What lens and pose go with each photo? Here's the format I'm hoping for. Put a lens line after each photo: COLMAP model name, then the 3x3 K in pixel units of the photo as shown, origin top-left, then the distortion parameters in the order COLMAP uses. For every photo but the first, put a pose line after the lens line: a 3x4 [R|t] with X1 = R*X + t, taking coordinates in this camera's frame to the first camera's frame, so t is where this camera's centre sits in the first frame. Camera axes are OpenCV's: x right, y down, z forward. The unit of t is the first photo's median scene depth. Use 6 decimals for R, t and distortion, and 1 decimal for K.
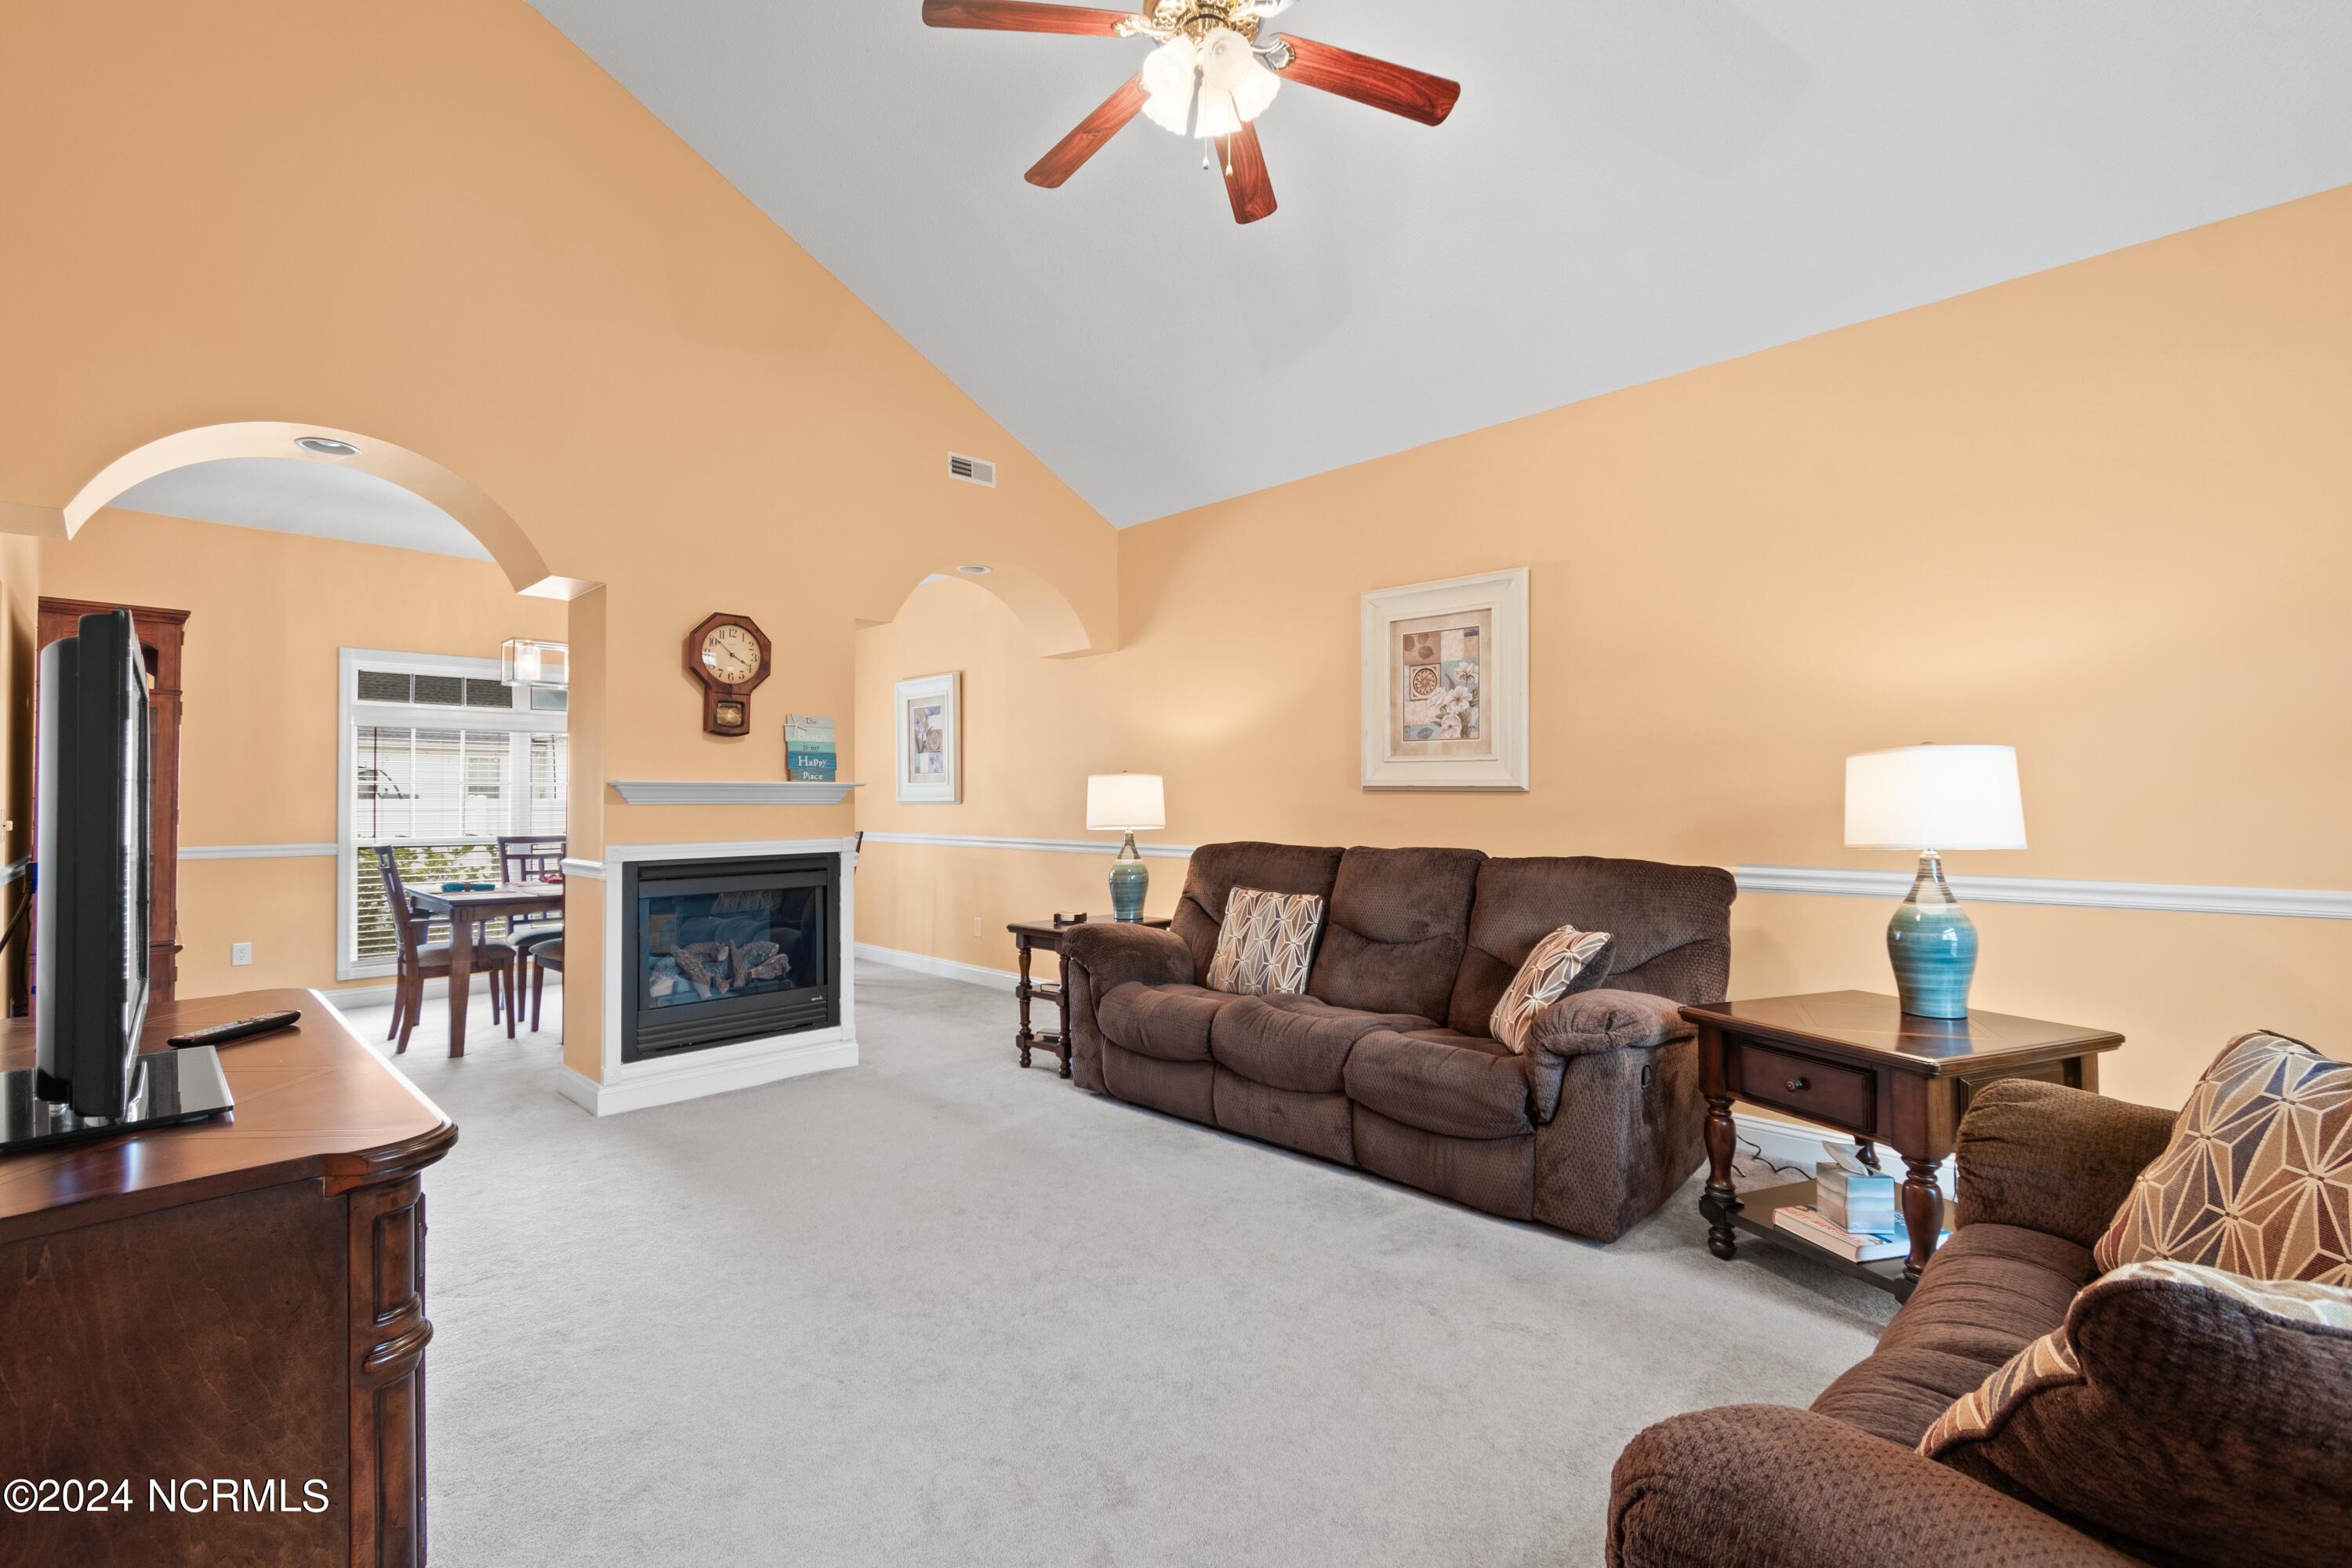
lens RADIAL K [[1041.8, 0, 1167.1], [0, 1041.8, 773.7], [0, 0, 1]] dist [0.010526, -0.002586]
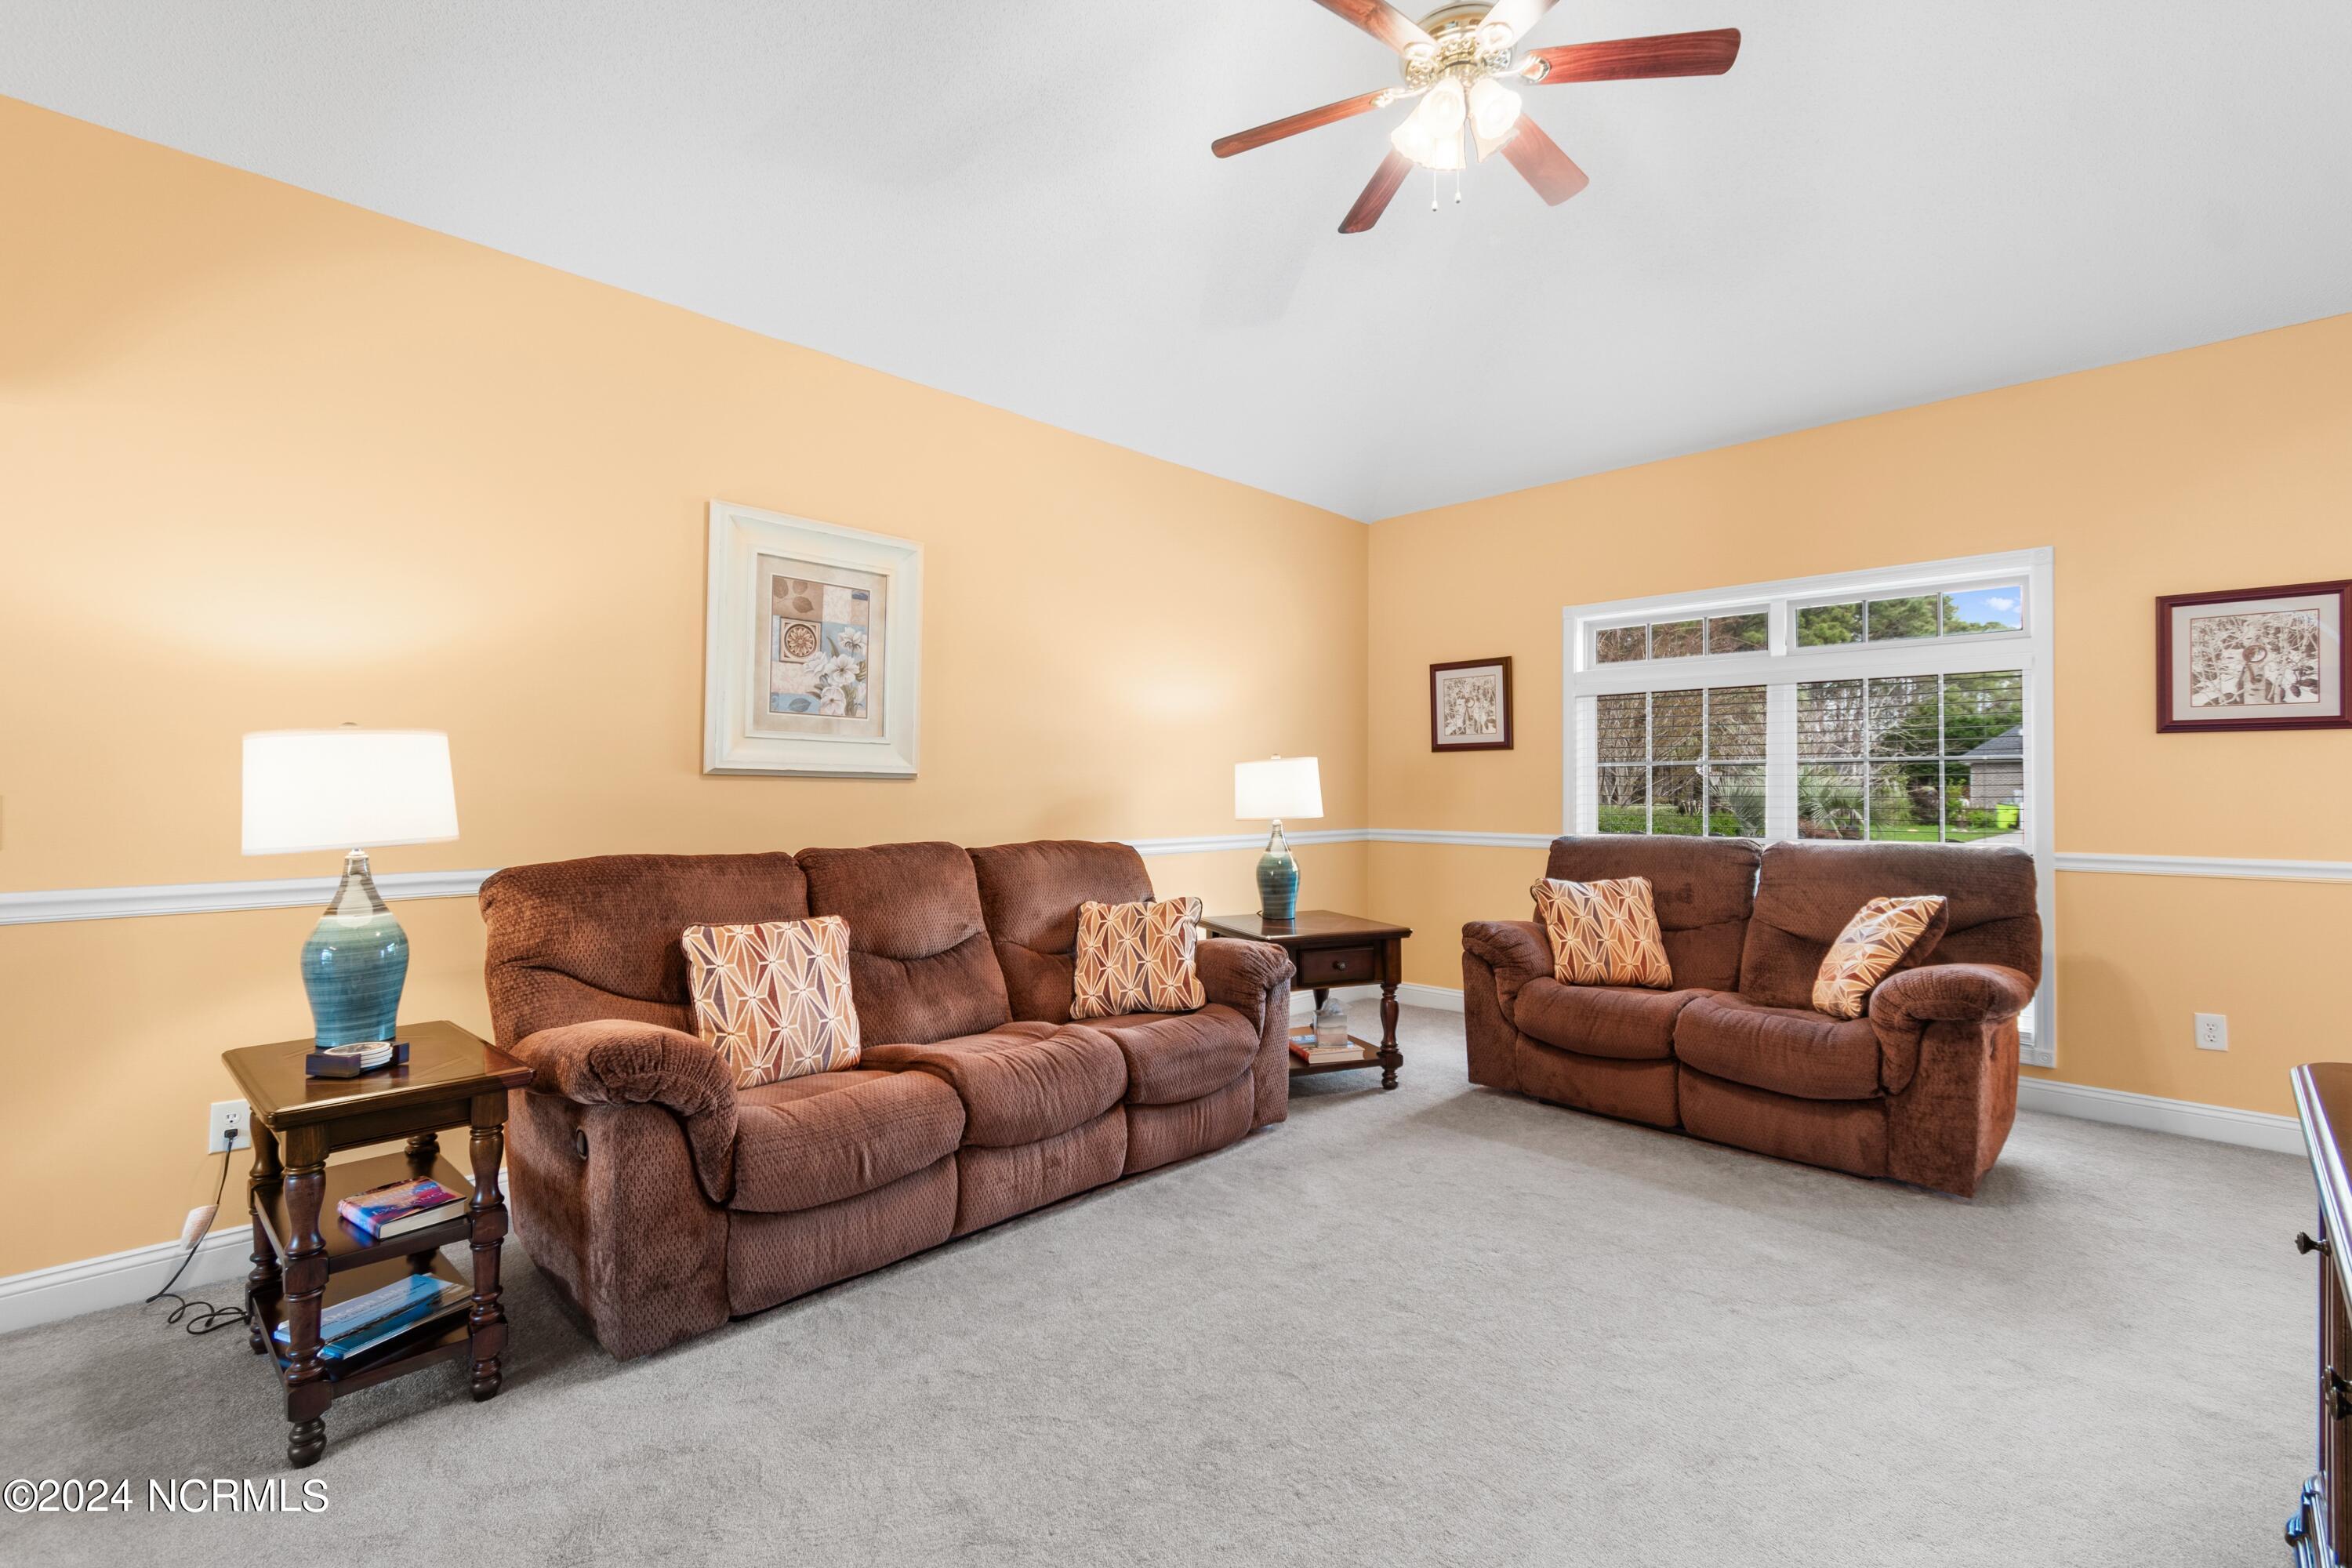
lens RADIAL K [[1041.8, 0, 1187.3], [0, 1041.8, 780.5], [0, 0, 1]] dist [0.010526, -0.002586]
pose [[-0.010078, 0.009339, 0.999906, -0.619269], [-0.026494, 0.999603, -0.009603, 0.021447], [-0.999598, -0.026588, -0.009827, 0.776696]]
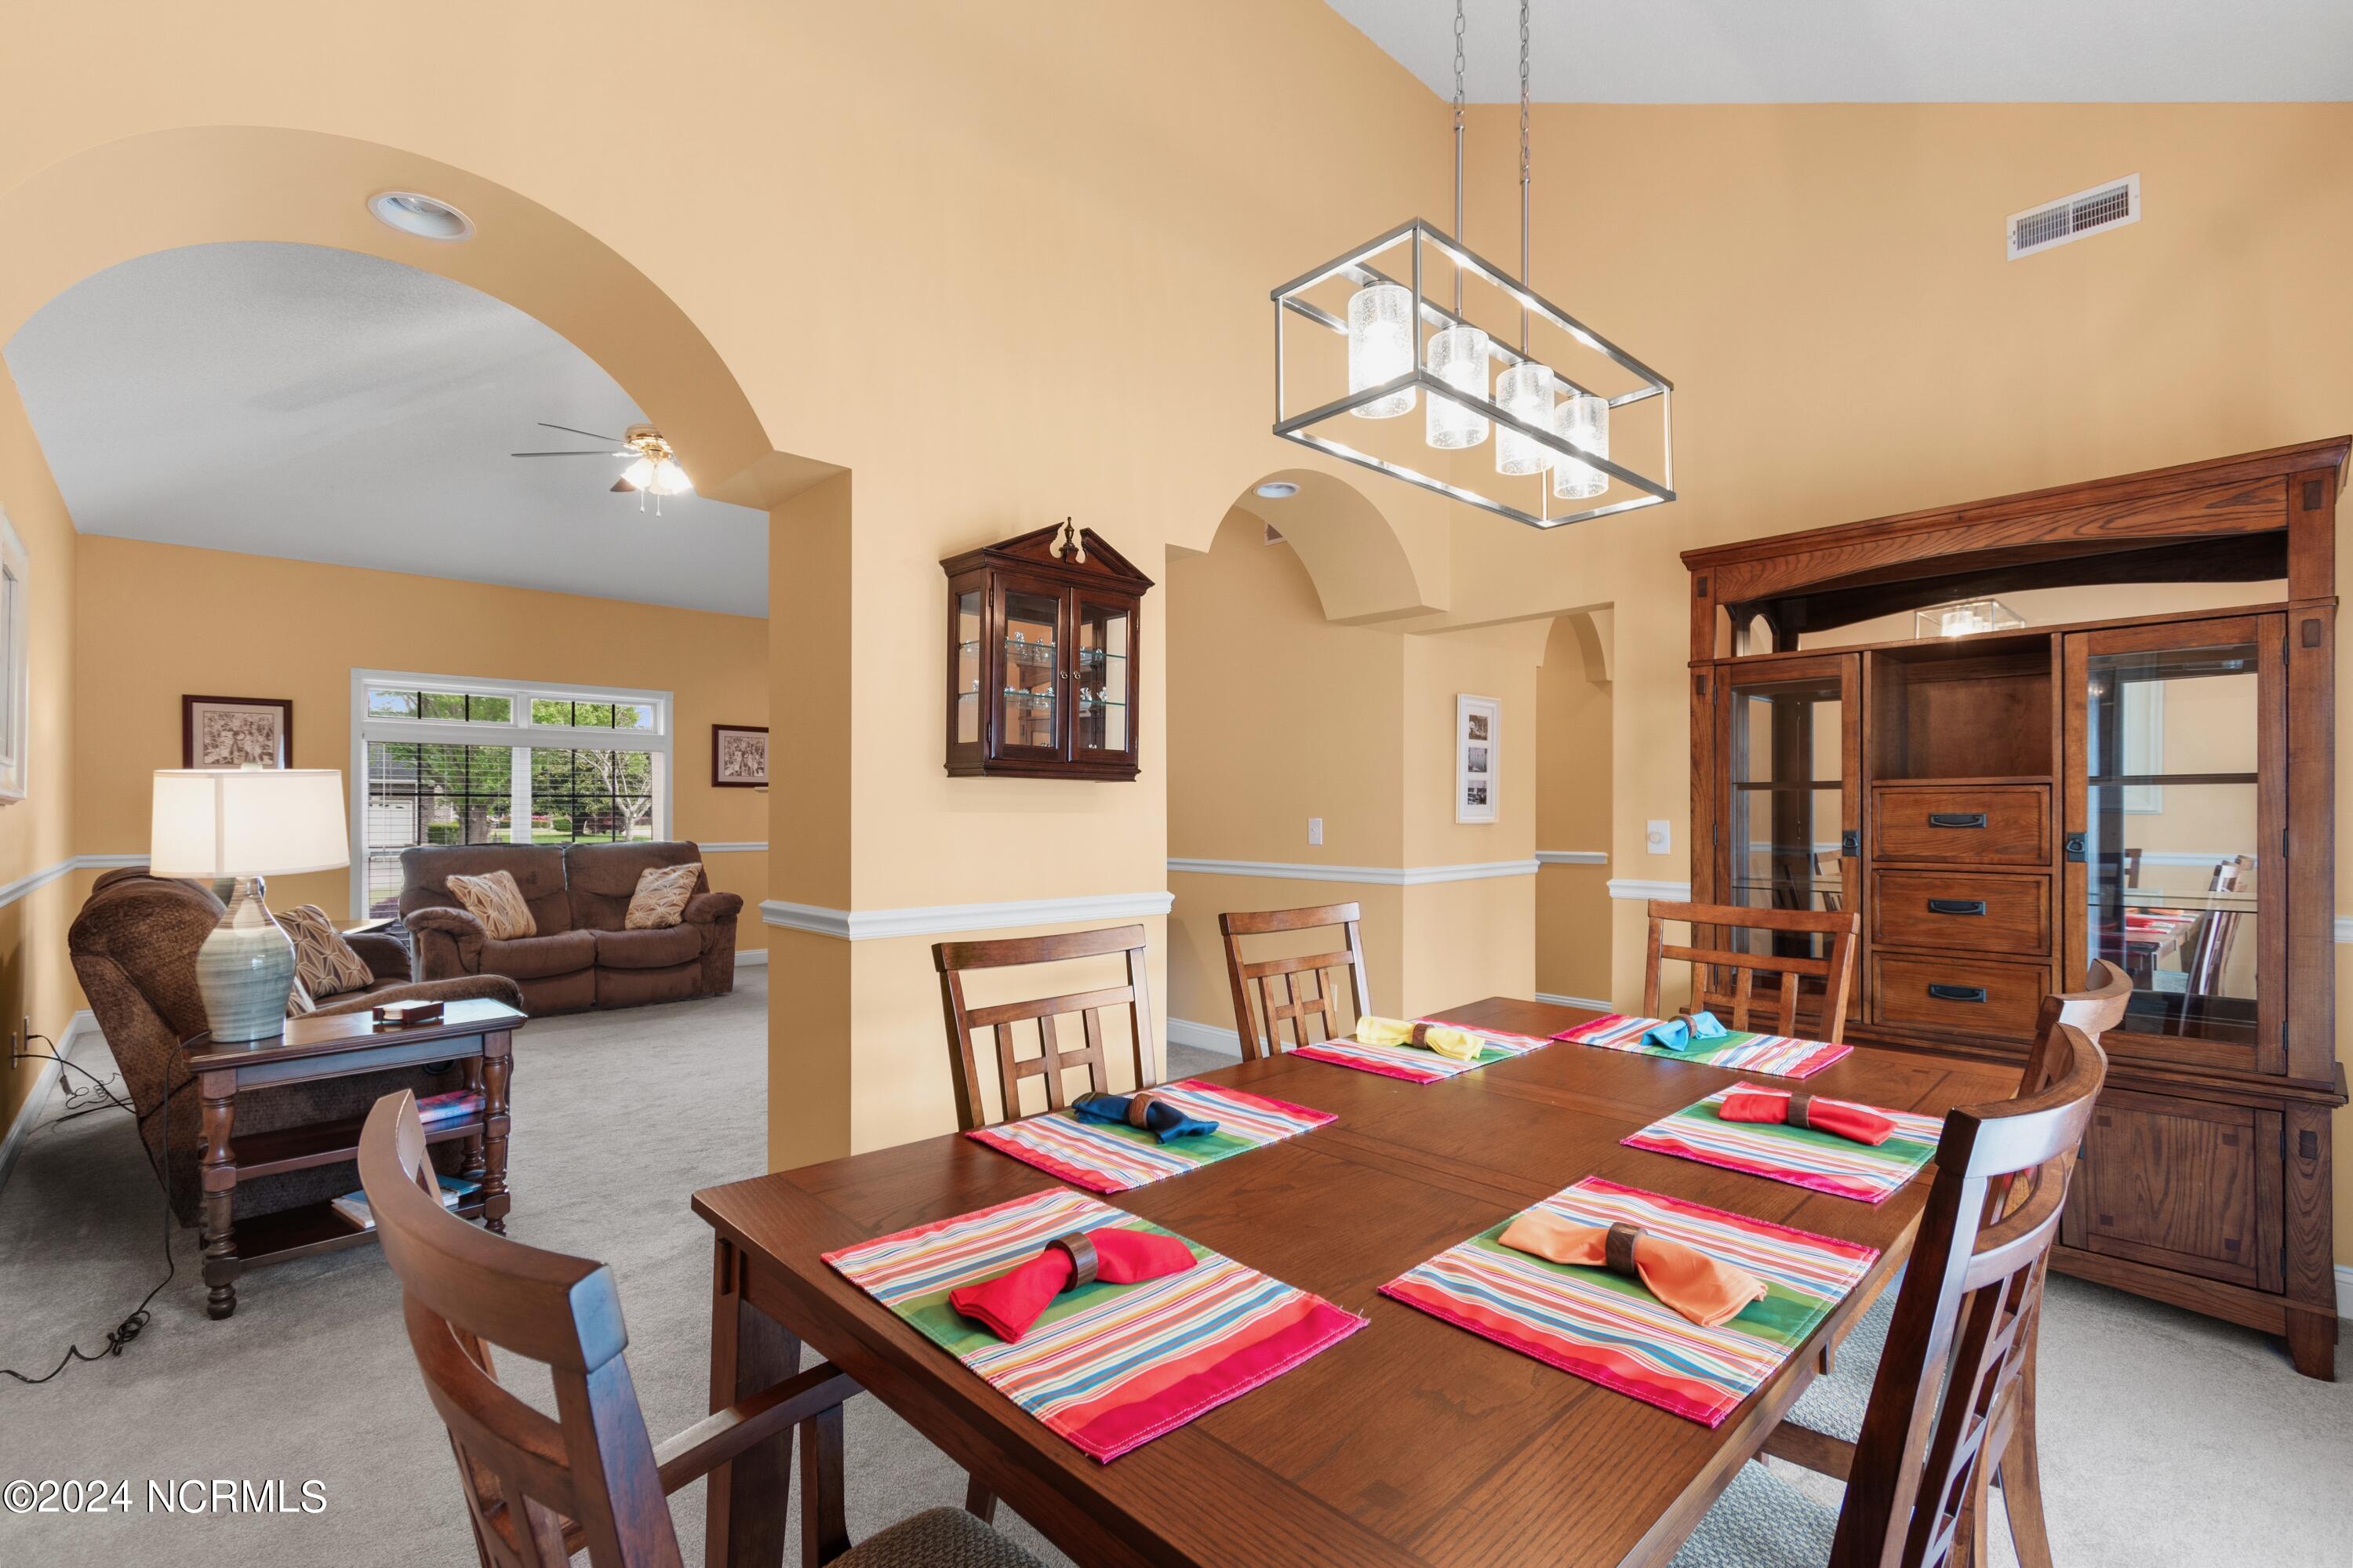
lens RADIAL K [[1042.3, 0, 1183.9], [0, 1042.3, 805.2], [0, 0, 1]] dist [0.010526, -0.002586]
pose [[-0.999752, 0.003206, 0.022058, -0.653986], [0.002555, 0.999562, -0.029468, 0.045153], [-0.022142, -0.029404, -0.999322, 1.872317]]
